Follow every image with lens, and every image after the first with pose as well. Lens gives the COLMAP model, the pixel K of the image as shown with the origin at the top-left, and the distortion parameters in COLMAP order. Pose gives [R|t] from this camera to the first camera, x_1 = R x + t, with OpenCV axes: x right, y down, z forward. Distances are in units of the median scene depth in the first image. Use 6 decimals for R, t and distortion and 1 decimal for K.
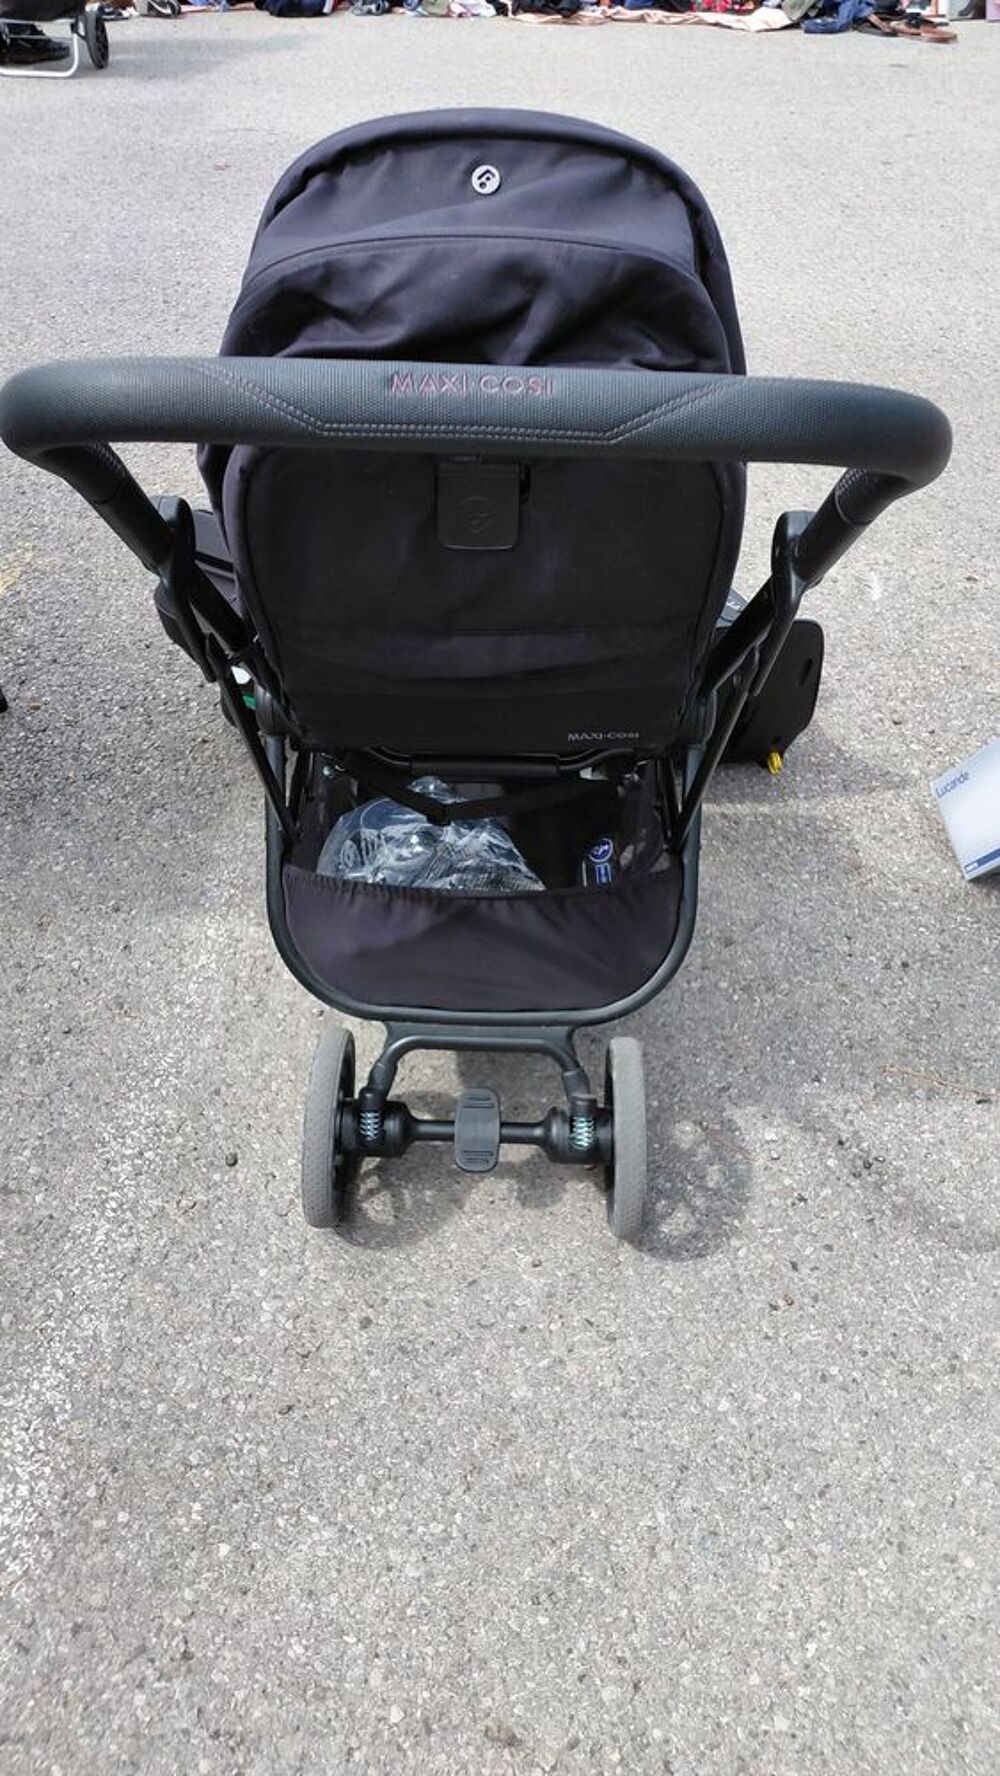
lens RADIAL K [[1224.2, 0, 497.2], [0, 1224.2, 887.5], [0, 0, 1]] dist [-0.016198, -0.011313]
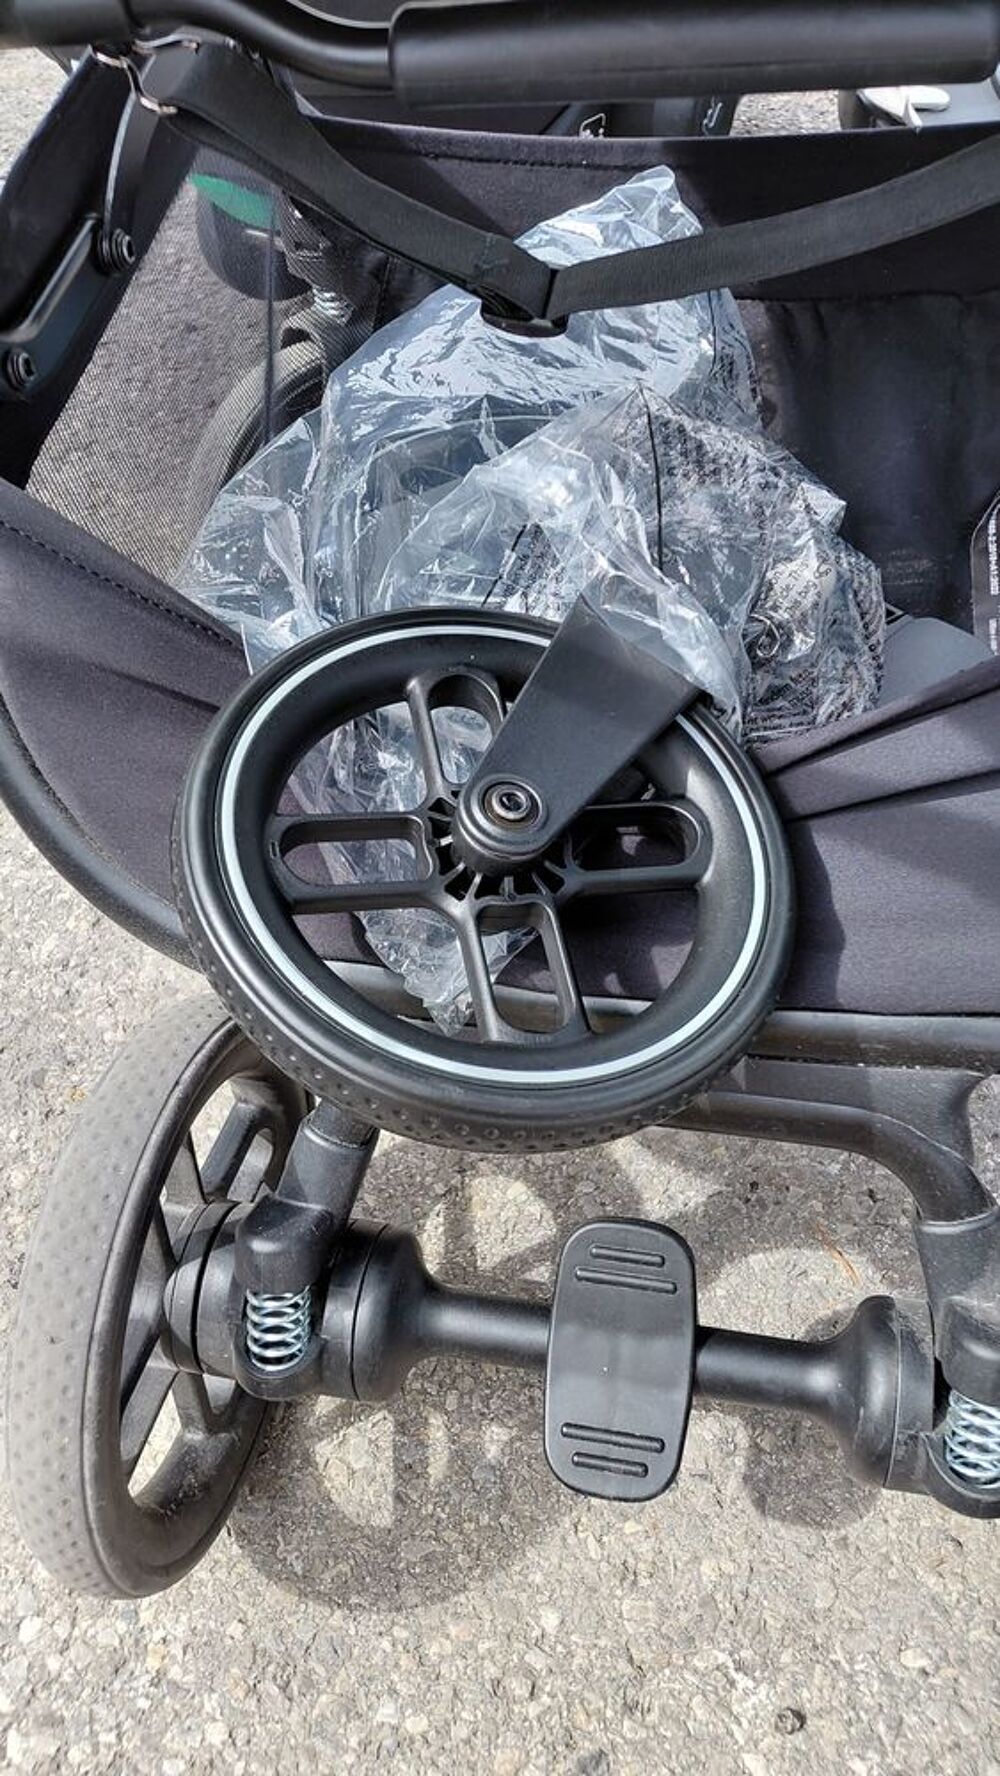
lens RADIAL K [[1224.2, 0, 496.9], [0, 1224.2, 881.7], [0, 0, 1]] dist [-0.016198, -0.011313]
pose [[0.977468, 0.044031, -0.206441, 0.012059], [-0.004562, 0.982180, 0.187885, 0.022140], [0.211036, -0.182710, 0.960250, 0.706446]]
